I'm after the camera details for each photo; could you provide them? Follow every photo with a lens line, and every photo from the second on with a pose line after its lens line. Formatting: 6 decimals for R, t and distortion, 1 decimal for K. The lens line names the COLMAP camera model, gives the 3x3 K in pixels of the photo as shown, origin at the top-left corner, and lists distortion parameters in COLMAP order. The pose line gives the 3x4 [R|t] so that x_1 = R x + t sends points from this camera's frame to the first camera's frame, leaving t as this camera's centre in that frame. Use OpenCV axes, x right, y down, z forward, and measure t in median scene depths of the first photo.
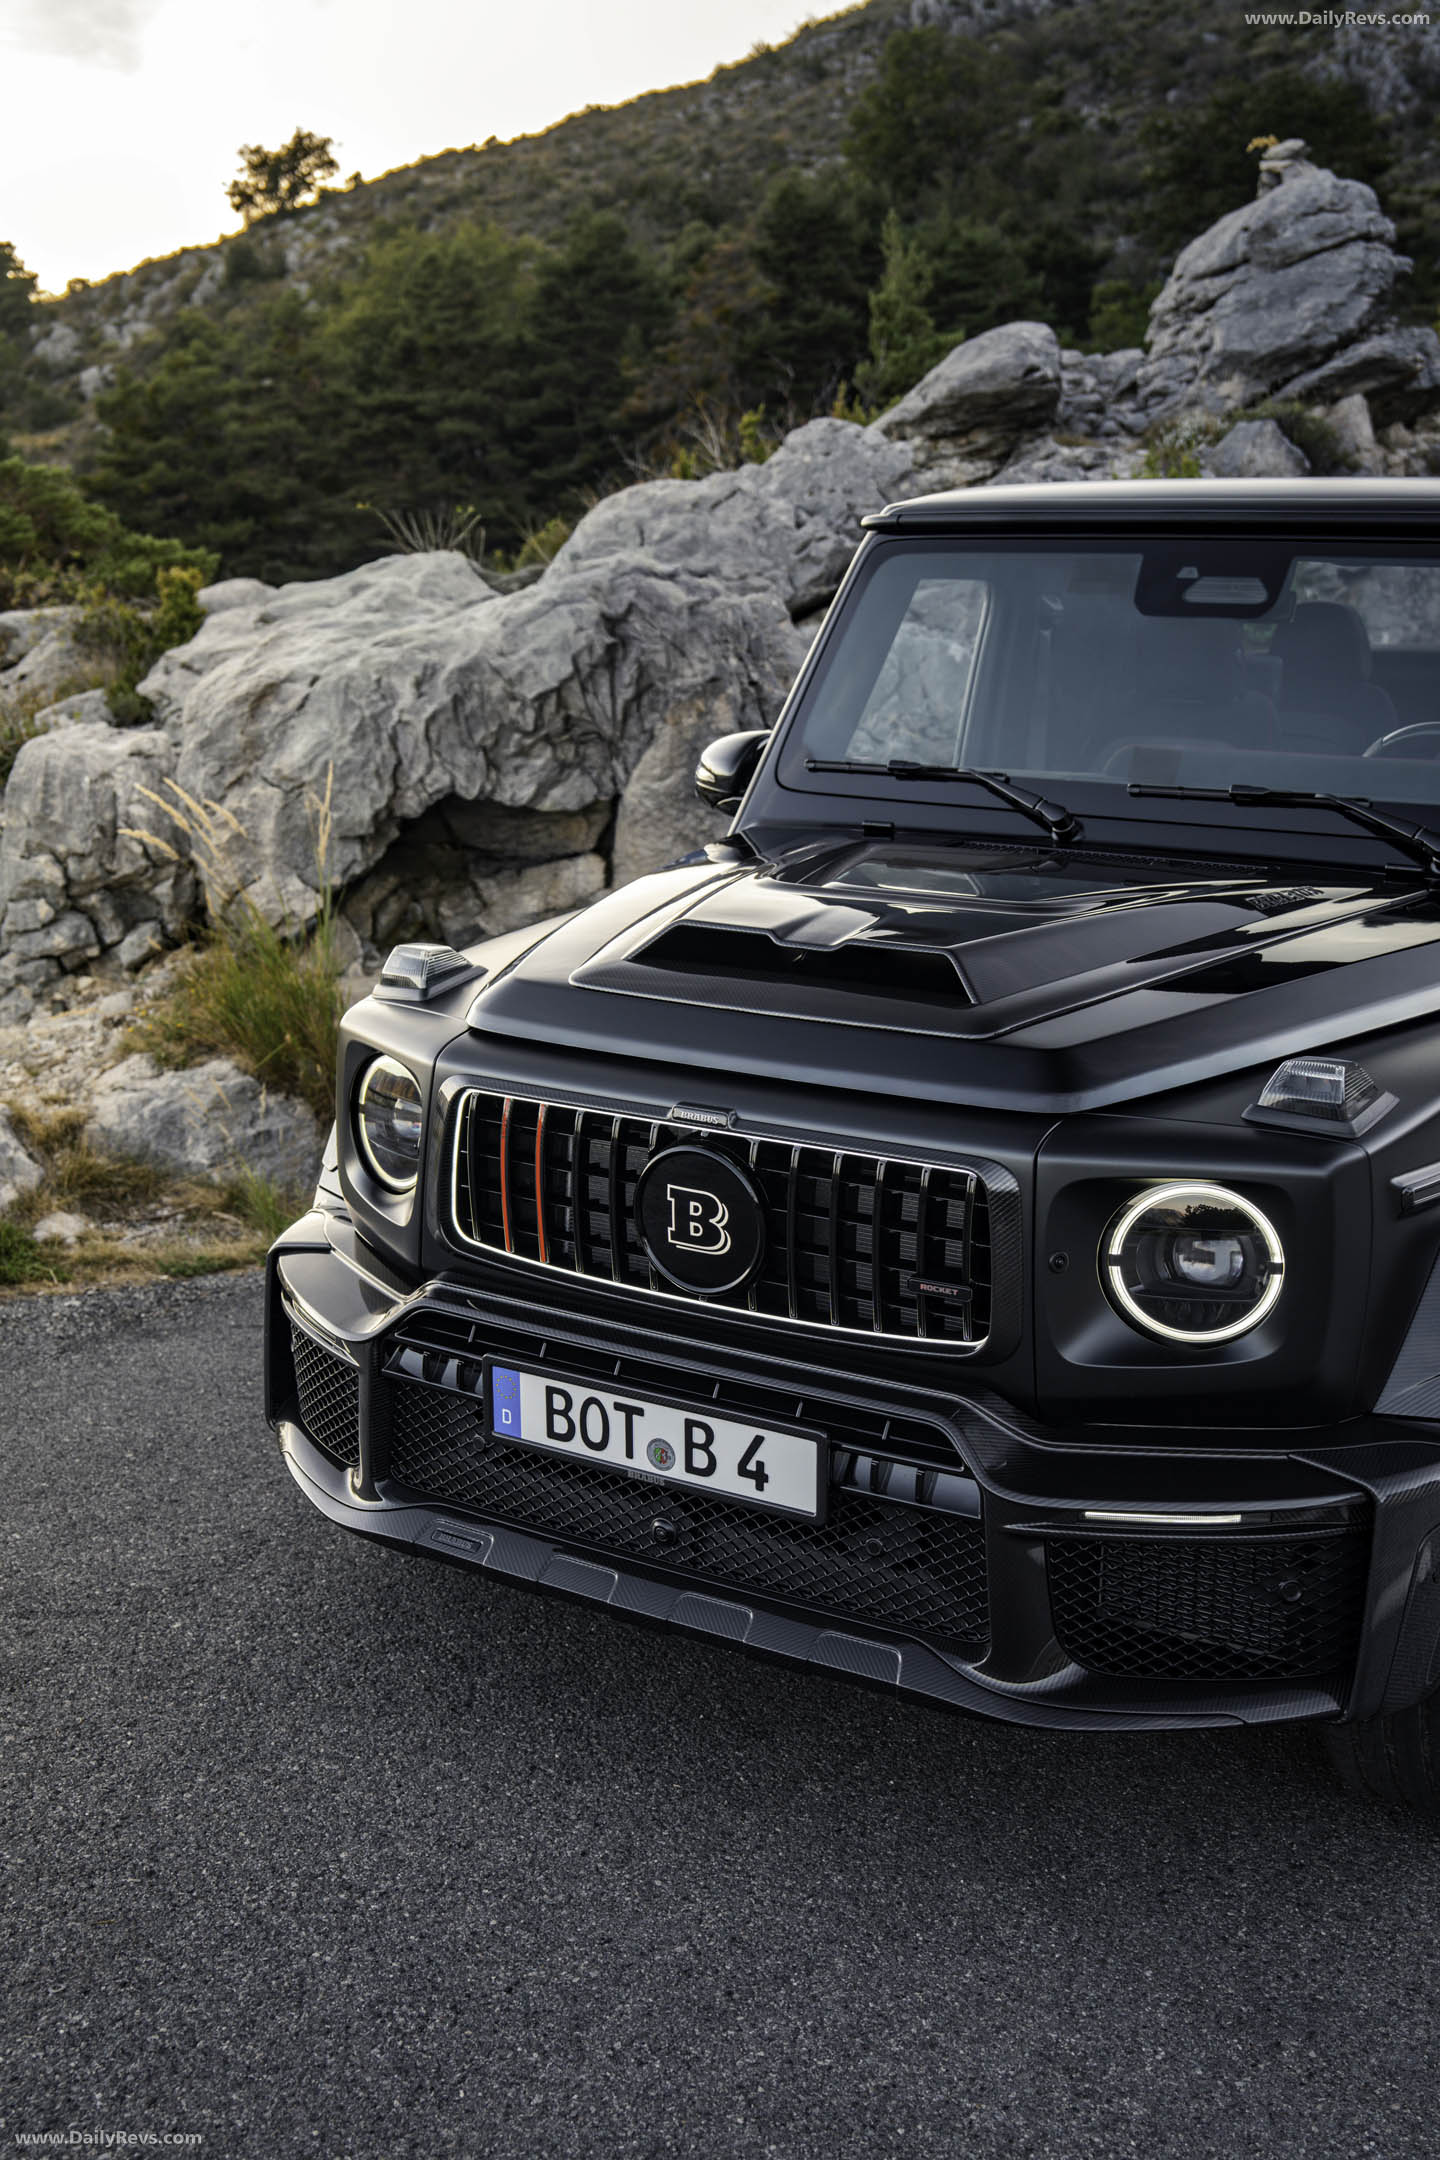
lens RADIAL K [[2505.1, 0, 740.8], [0, 2505.1, 1144.1], [0, 0, 1]] dist [0.051183, 0.000000]
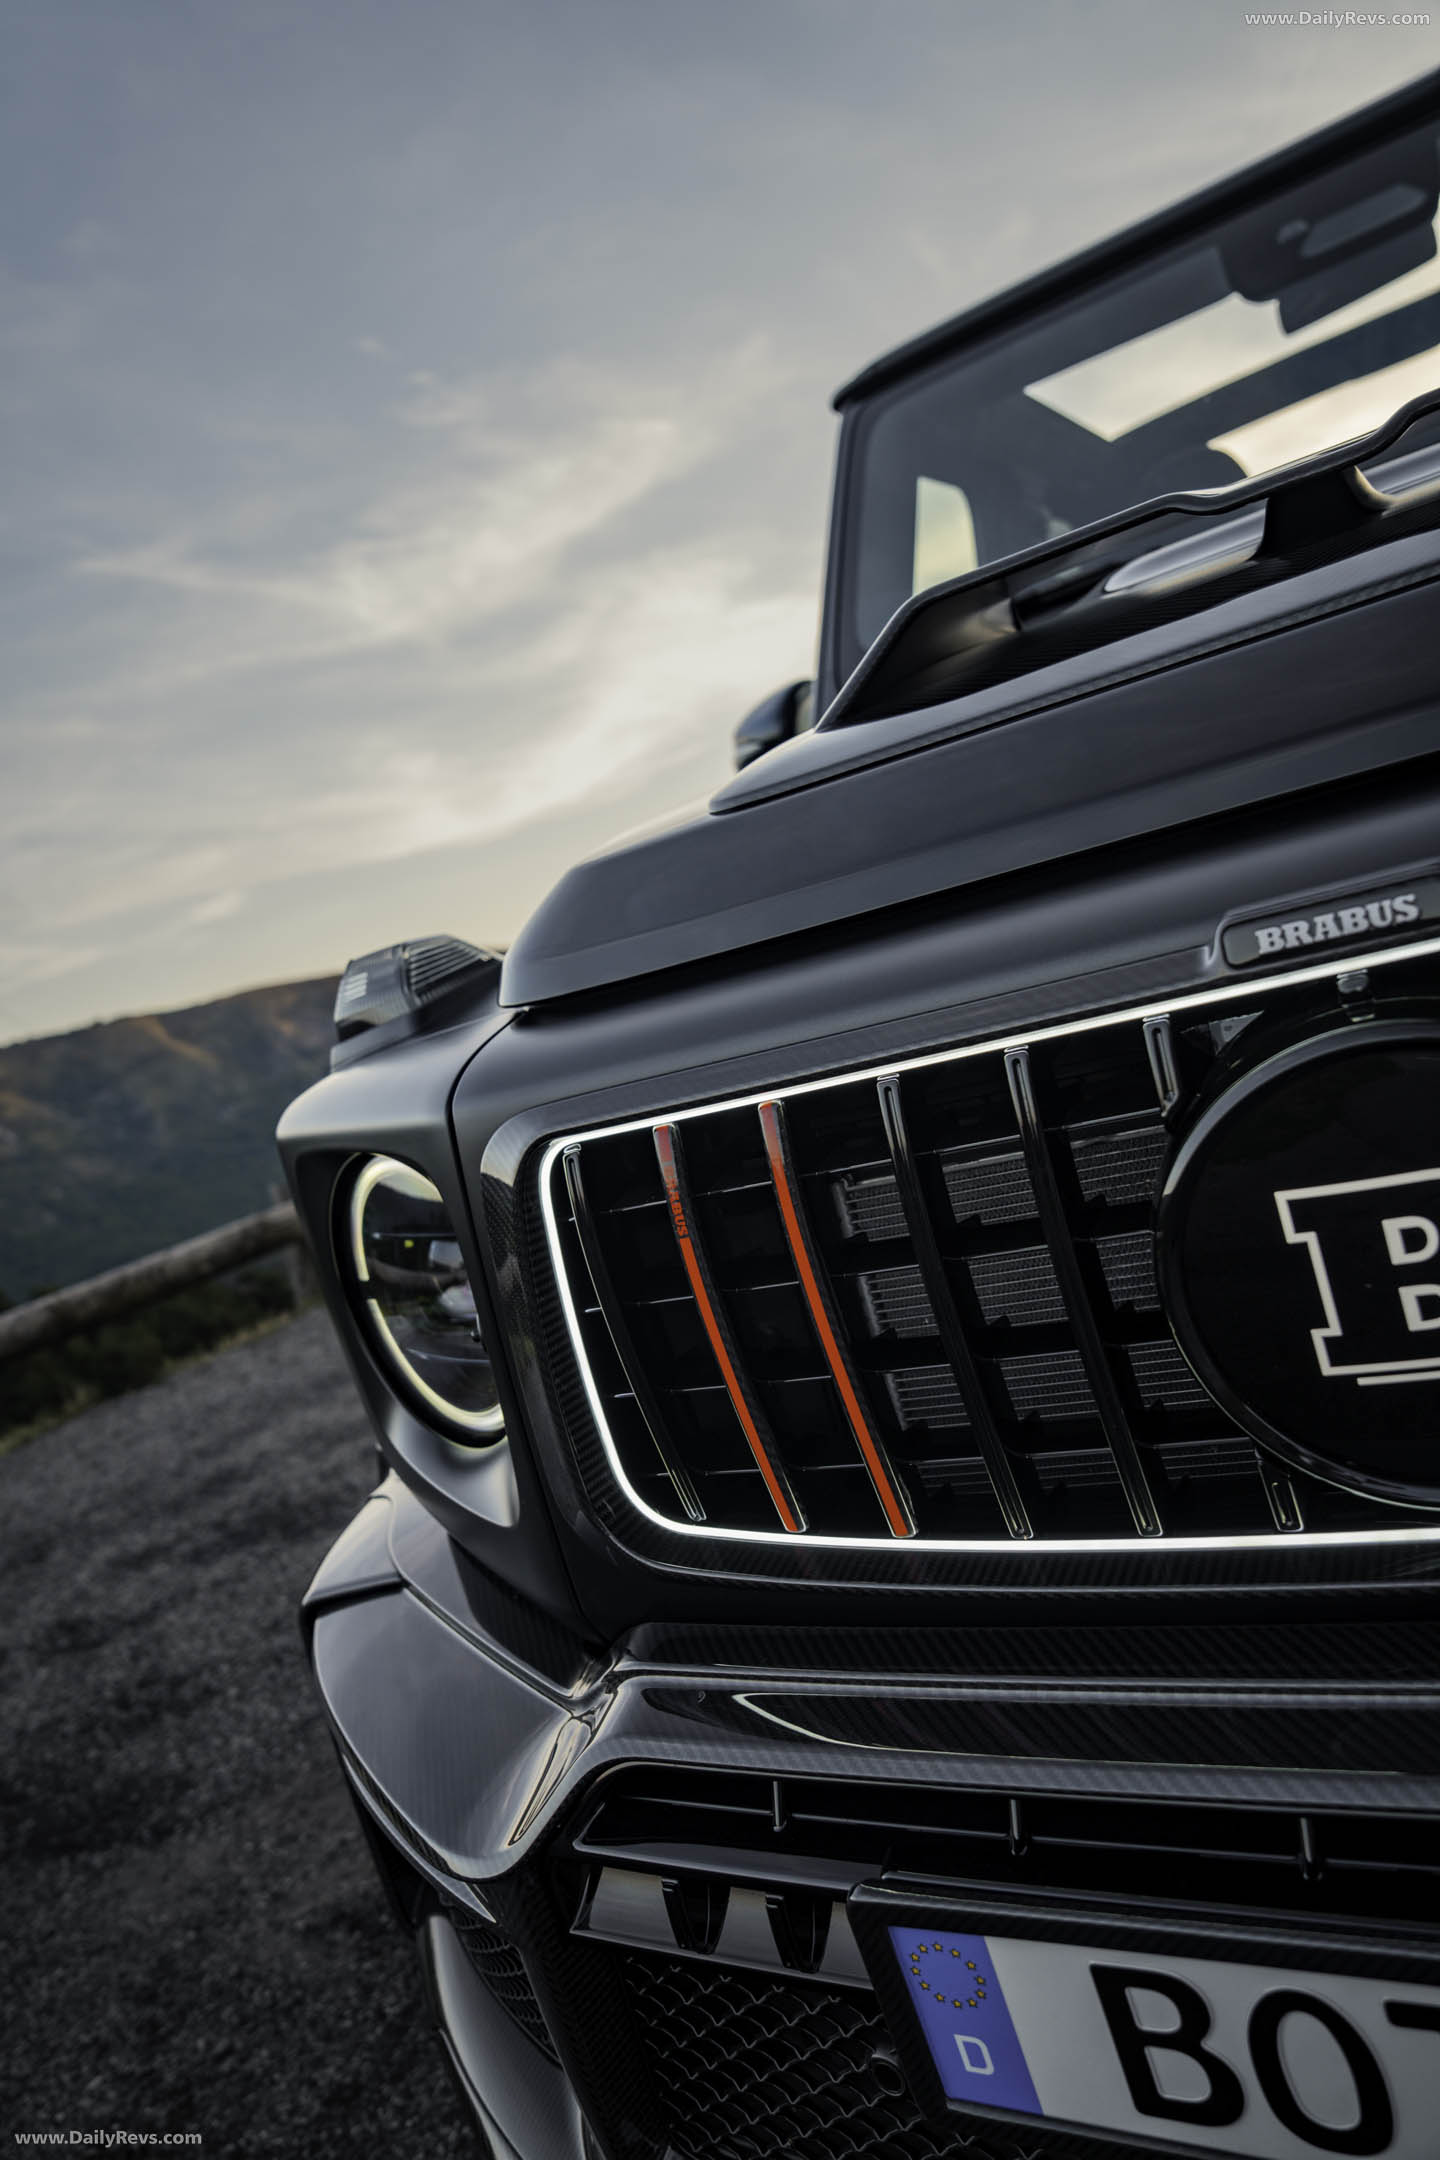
lens RADIAL K [[1556.5, 0, 669.9], [0, 1556.5, 1051.9], [0, 0, 1]] dist [-0.089784, 0.033780]
pose [[0.948447, -0.316606, -0.014450, -0.058714], [0.311198, 0.938945, -0.146761, 0.003097], [0.060033, 0.134698, 0.989066, 0.535712]]
